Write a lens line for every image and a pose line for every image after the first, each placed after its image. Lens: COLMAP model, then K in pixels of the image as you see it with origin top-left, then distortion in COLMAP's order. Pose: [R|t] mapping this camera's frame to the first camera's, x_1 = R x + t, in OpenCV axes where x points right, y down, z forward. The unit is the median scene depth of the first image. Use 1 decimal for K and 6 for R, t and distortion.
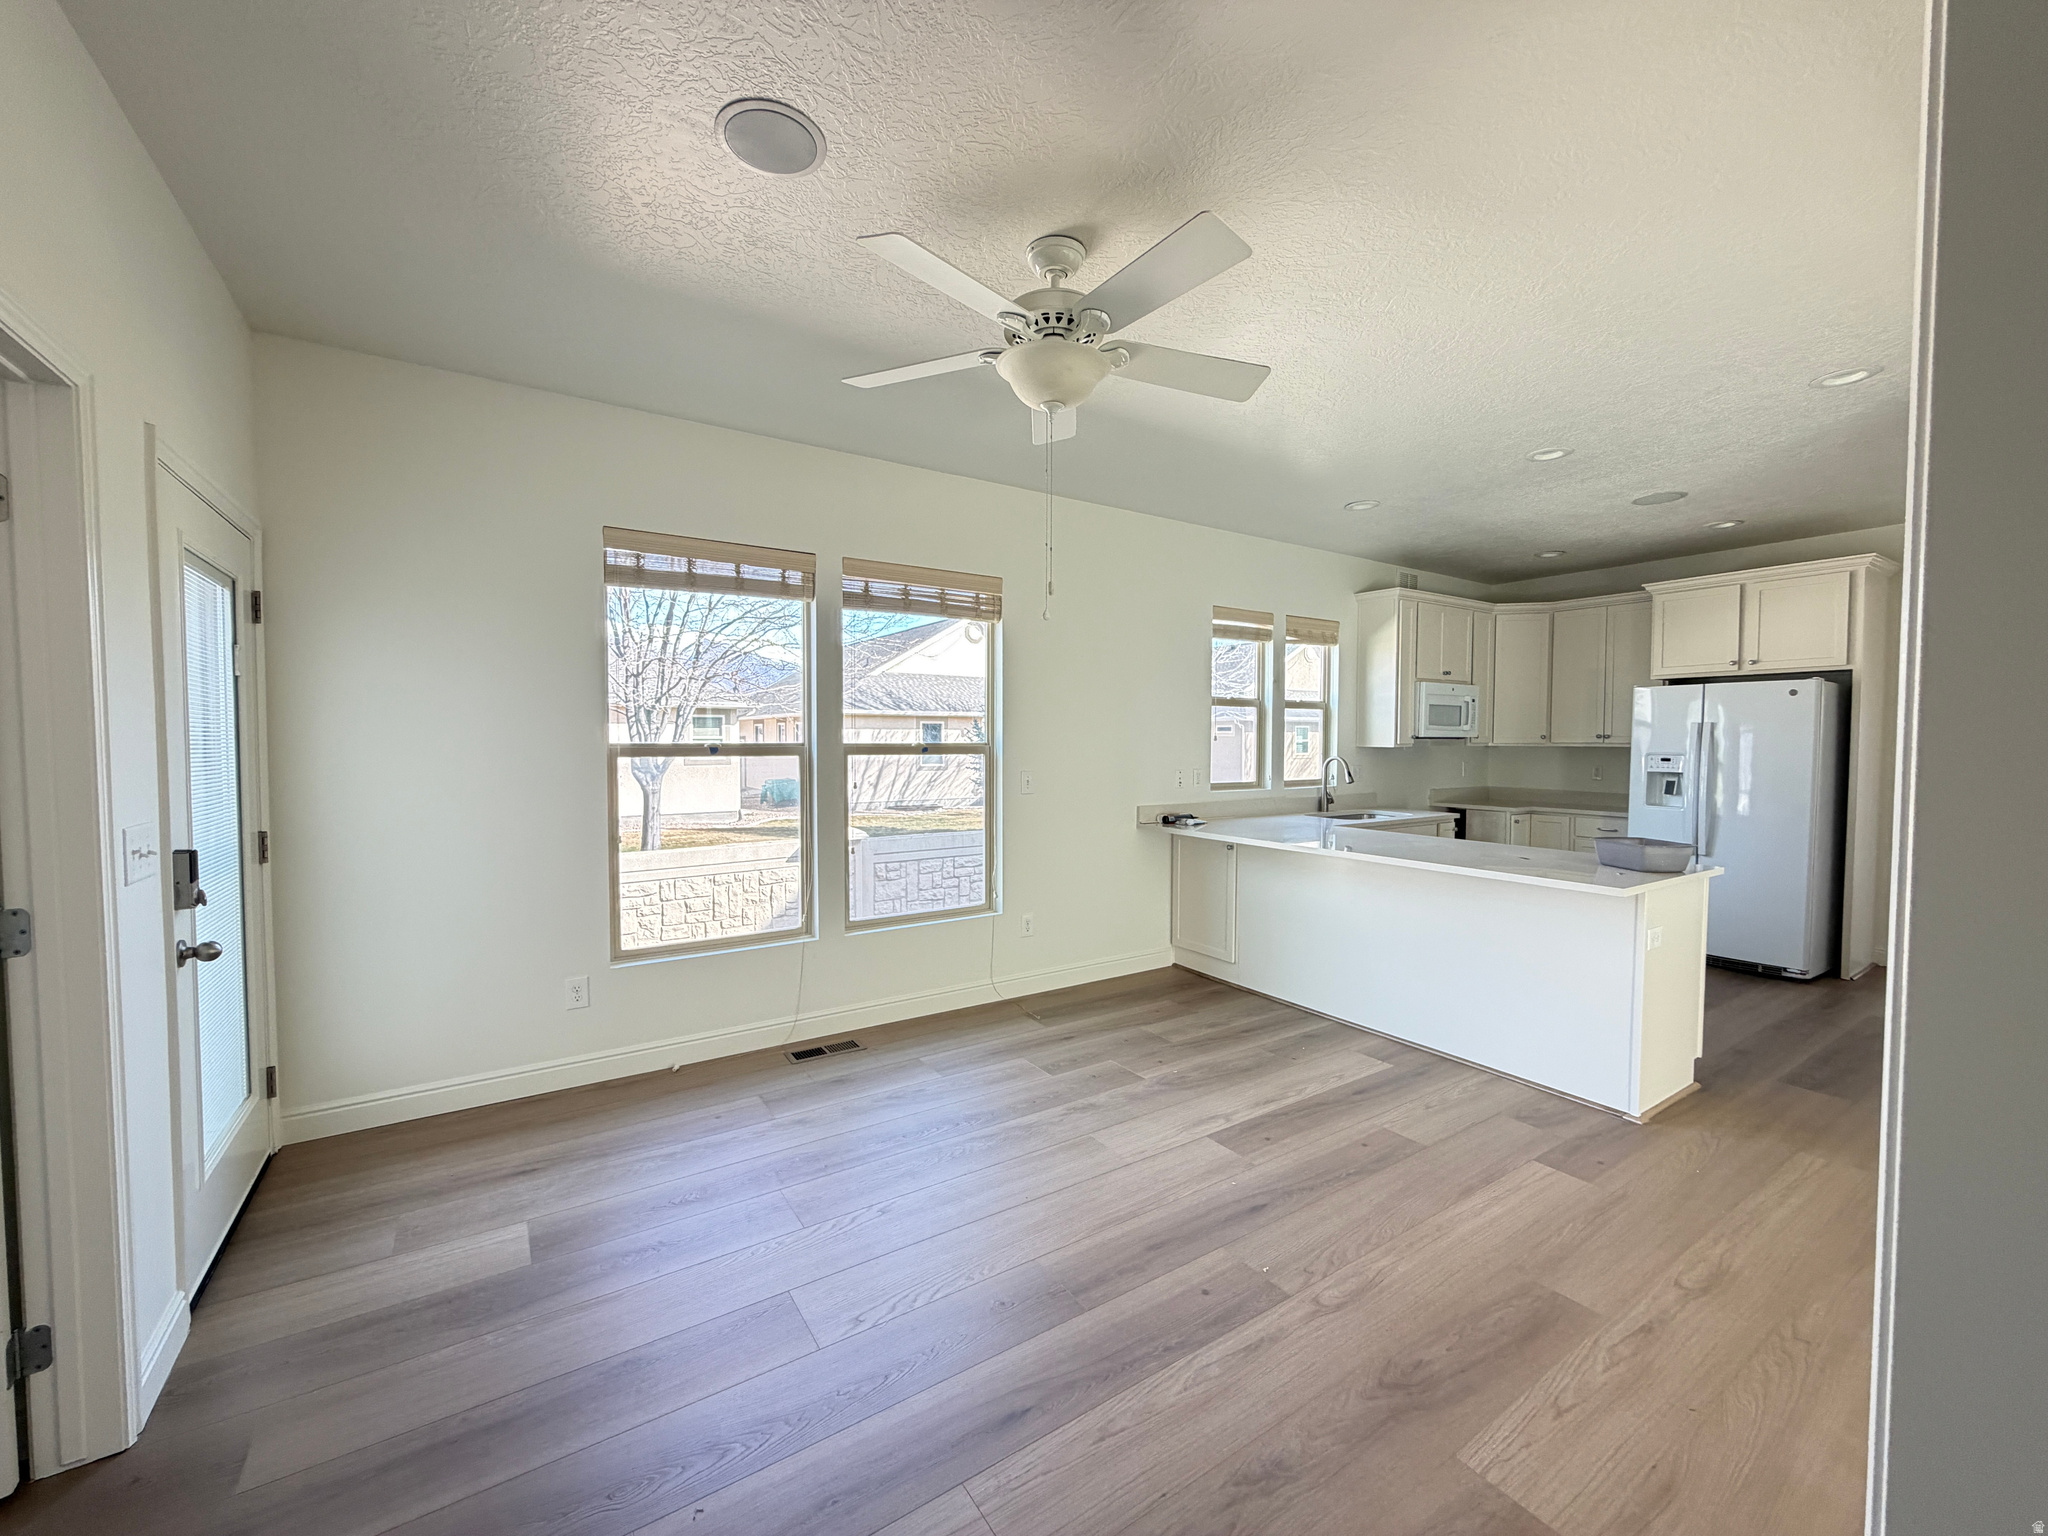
lens RADIAL K [[820.3, 0, 1020.8], [0, 820.3, 772.4], [0, 0, 1]] dist [0.000727, -0.000411]
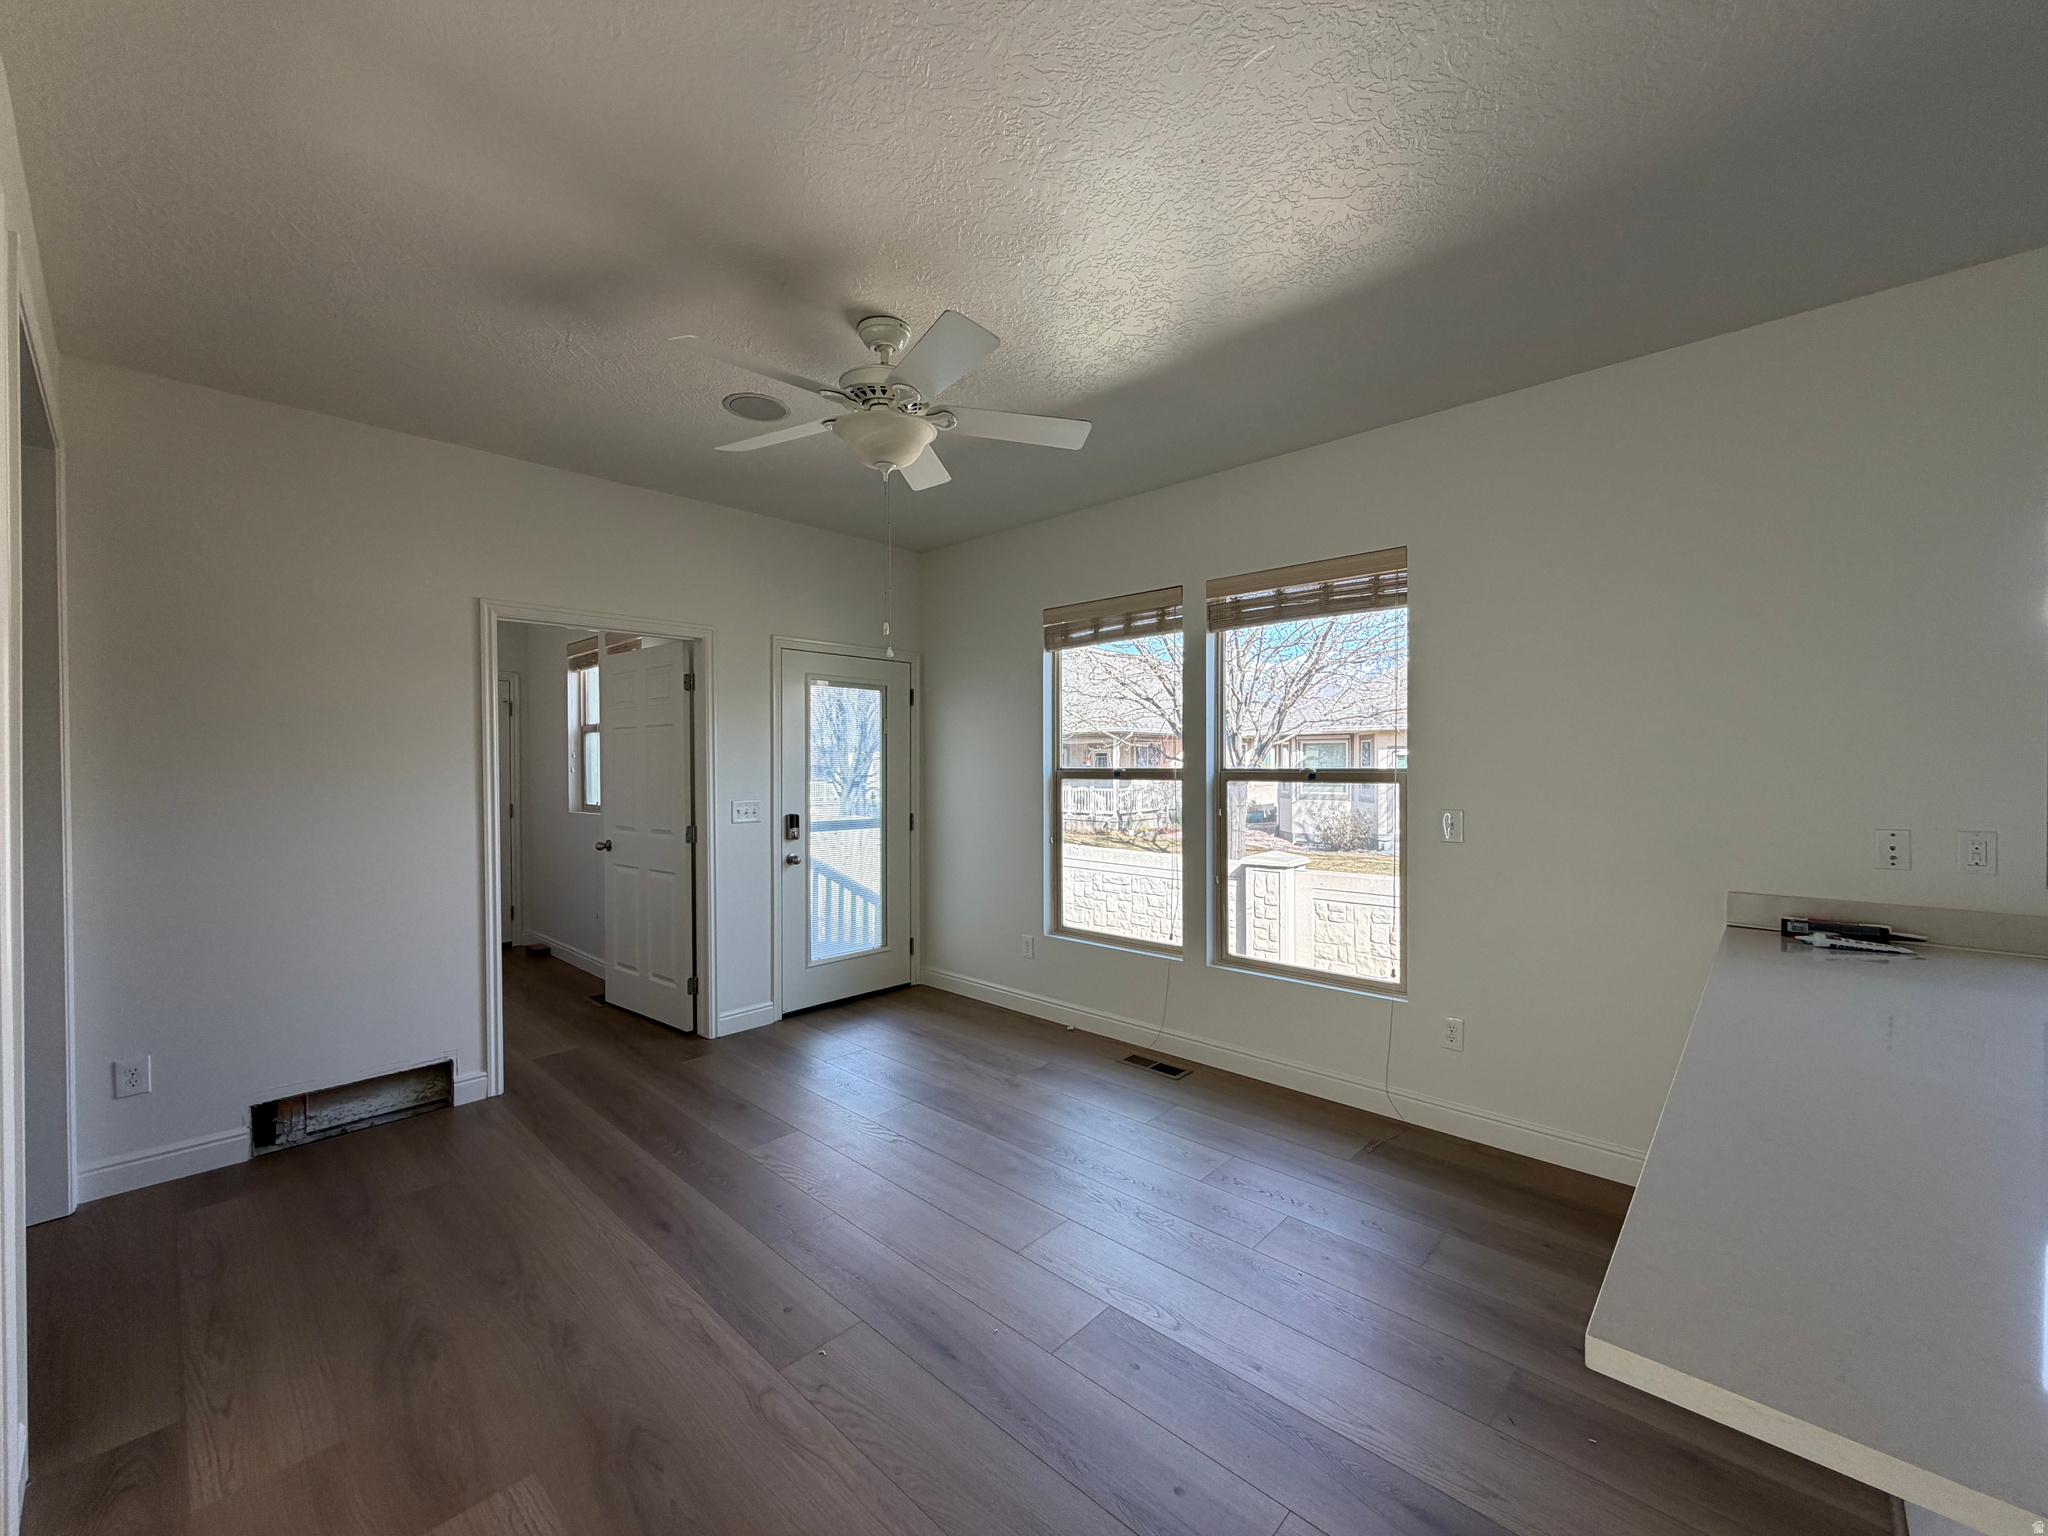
lens RADIAL K [[820.3, 0, 1020.8], [0, 820.3, 772.4], [0, 0, 1]] dist [0.000727, -0.000411]
pose [[0.226190, 0.004617, -0.974072, 0.854683], [-0.035317, 0.999370, -0.003464, -0.024296], [0.973443, 0.035185, 0.226211, 0.688460]]
